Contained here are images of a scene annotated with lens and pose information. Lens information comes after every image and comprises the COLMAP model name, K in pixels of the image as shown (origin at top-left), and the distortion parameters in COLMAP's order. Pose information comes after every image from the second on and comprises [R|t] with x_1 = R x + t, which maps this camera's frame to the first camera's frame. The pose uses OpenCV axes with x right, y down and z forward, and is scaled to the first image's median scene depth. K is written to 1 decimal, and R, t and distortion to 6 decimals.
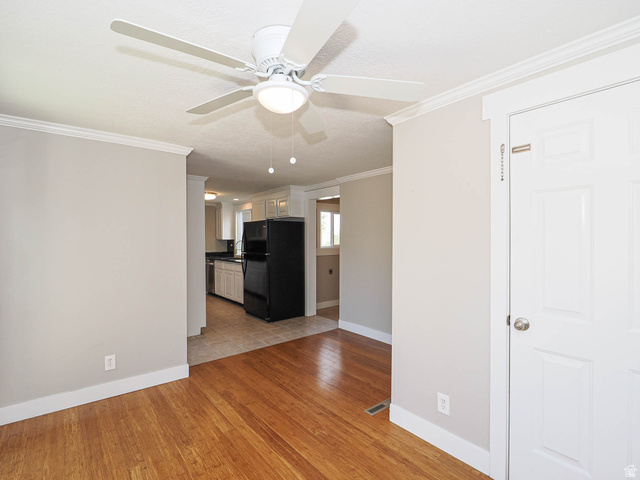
lens RADIAL K [[306.2, 0, 321.6], [0, 306.2, 240.1], [0, 0, 1]] dist [-0.006325, -0.001377]
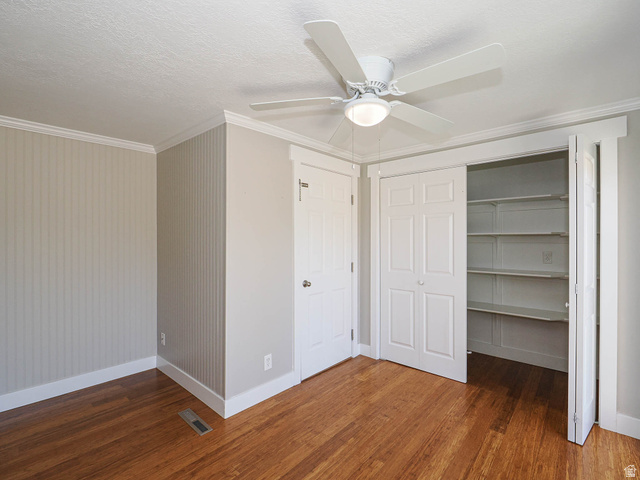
lens RADIAL K [[306.2, 0, 317.7], [0, 306.2, 238.1], [0, 0, 1]] dist [-0.006325, -0.001377]
pose [[-0.146918, 0.010319, 0.989095, -0.914669], [0.003663, 0.999944, -0.009888, 0.022666], [-0.989142, 0.002170, -0.146948, 0.972561]]
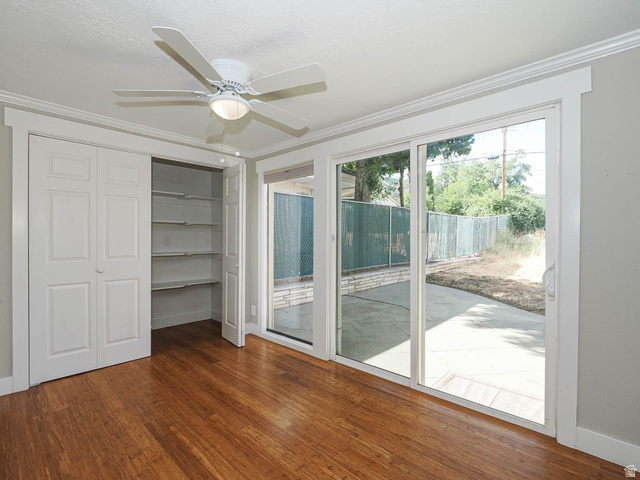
lens RADIAL K [[306.2, 0, 318.3], [0, 306.2, 241.5], [0, 0, 1]] dist [-0.006325, -0.001377]
pose [[-0.991088, -0.007518, -0.132997, -0.246004], [-0.009427, 0.999861, 0.013735, 0.074629], [0.132876, 0.014866, -0.991021, 1.722513]]
